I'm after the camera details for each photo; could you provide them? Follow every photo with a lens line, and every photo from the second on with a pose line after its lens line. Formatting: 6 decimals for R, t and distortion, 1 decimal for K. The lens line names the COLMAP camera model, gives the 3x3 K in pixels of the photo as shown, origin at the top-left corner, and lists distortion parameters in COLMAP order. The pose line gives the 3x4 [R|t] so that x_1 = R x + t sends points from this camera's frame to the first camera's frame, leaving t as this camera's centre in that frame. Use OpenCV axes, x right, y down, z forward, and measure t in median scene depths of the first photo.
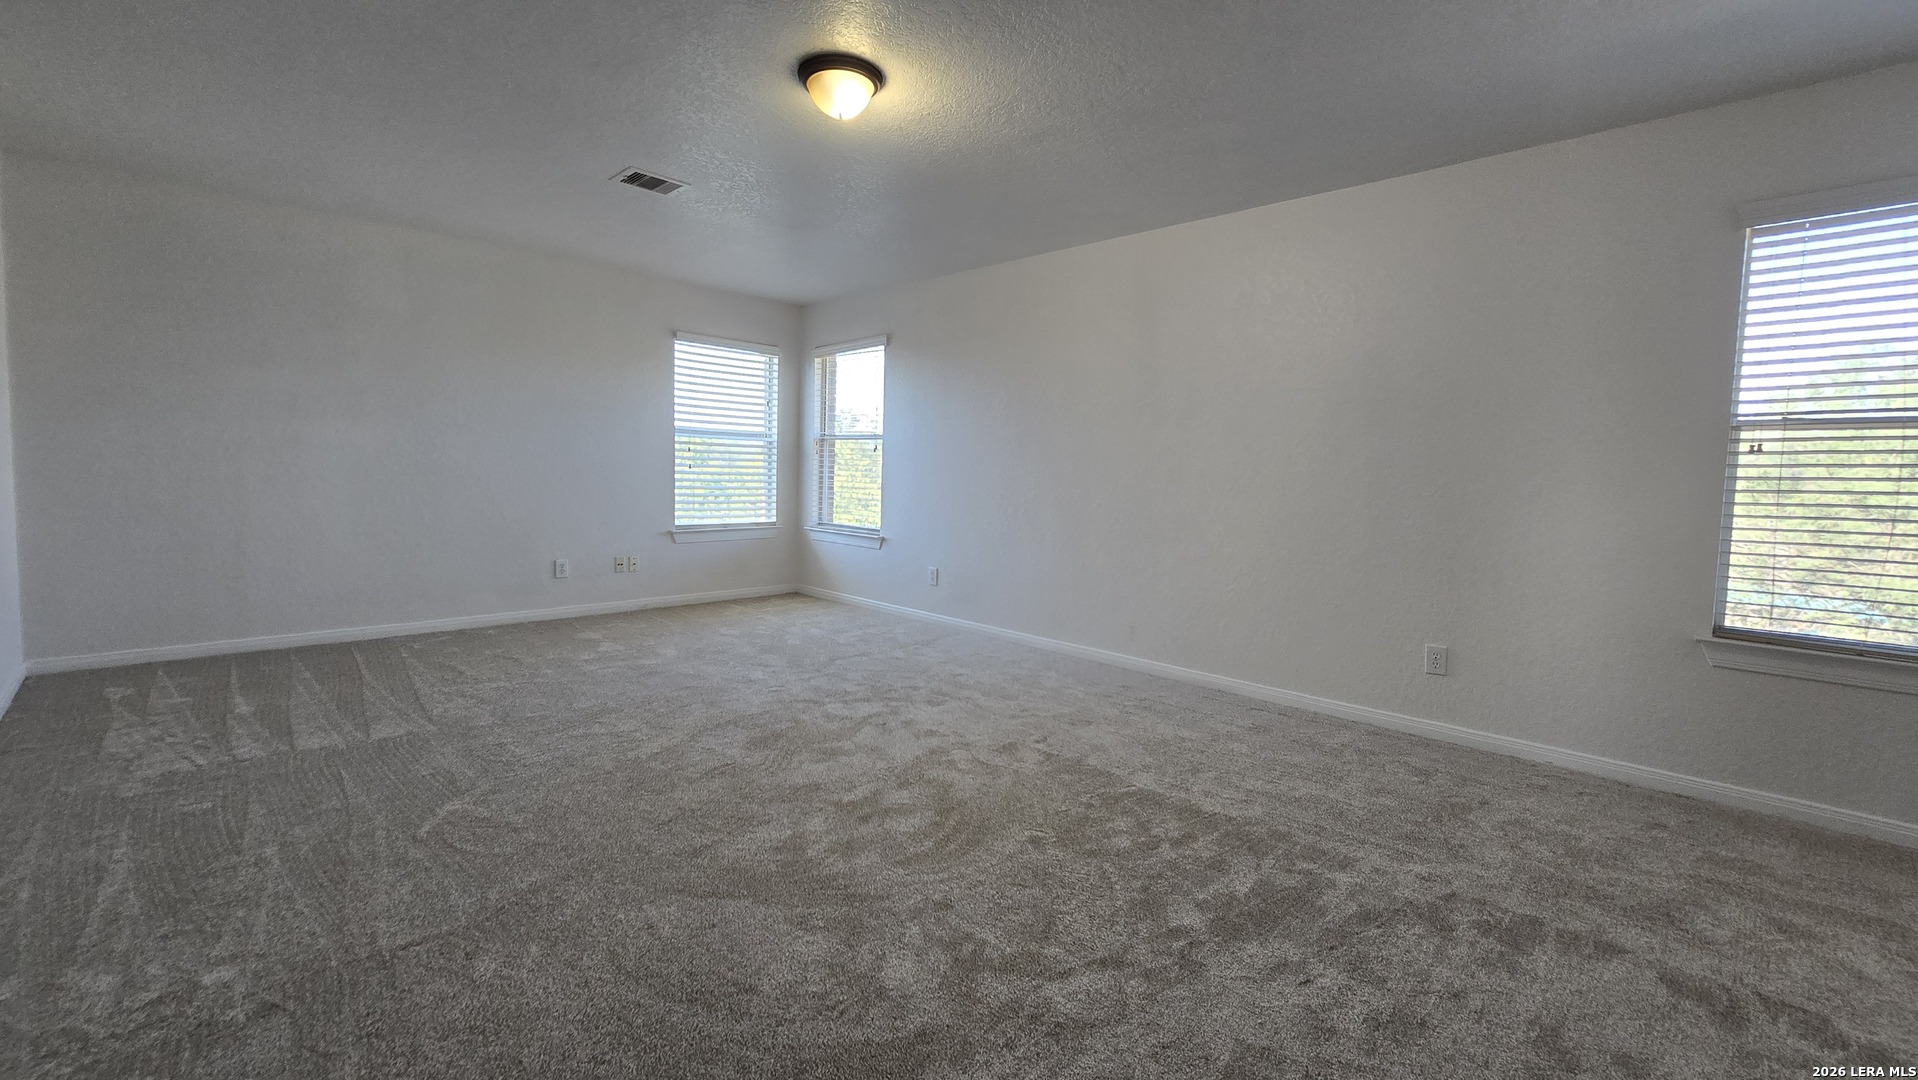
lens RADIAL K [[818.4, 0, 976.4], [0, 818.4, 530.5], [0, 0, 1]] dist [-0.004501, 0.001573]
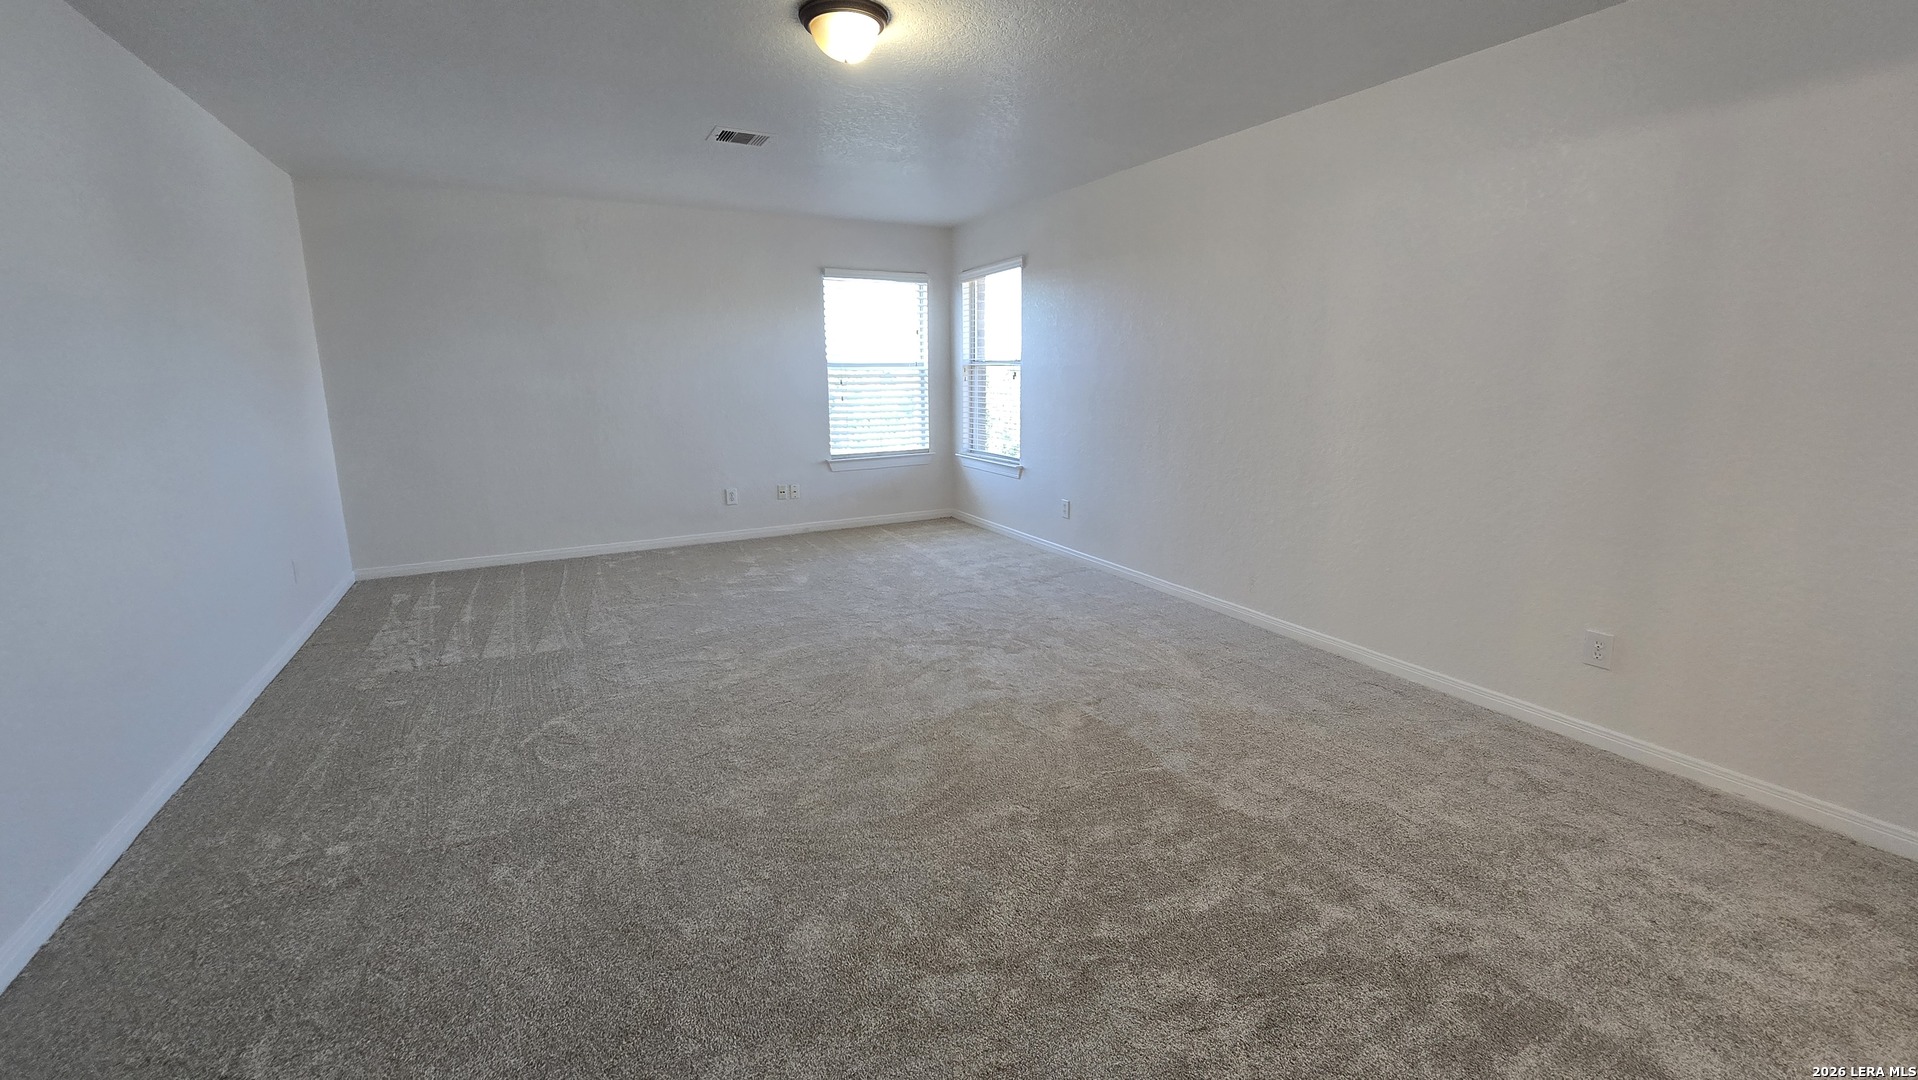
lens RADIAL K [[818.4, 0, 959.7], [0, 818.4, 531.5], [0, 0, 1]] dist [-0.004501, 0.001573]
pose [[0.948096, 0.030004, -0.316565, 0.241050], [0.009803, 0.992307, 0.123410, -0.068477], [0.317833, -0.120108, 0.940509, 0.066811]]
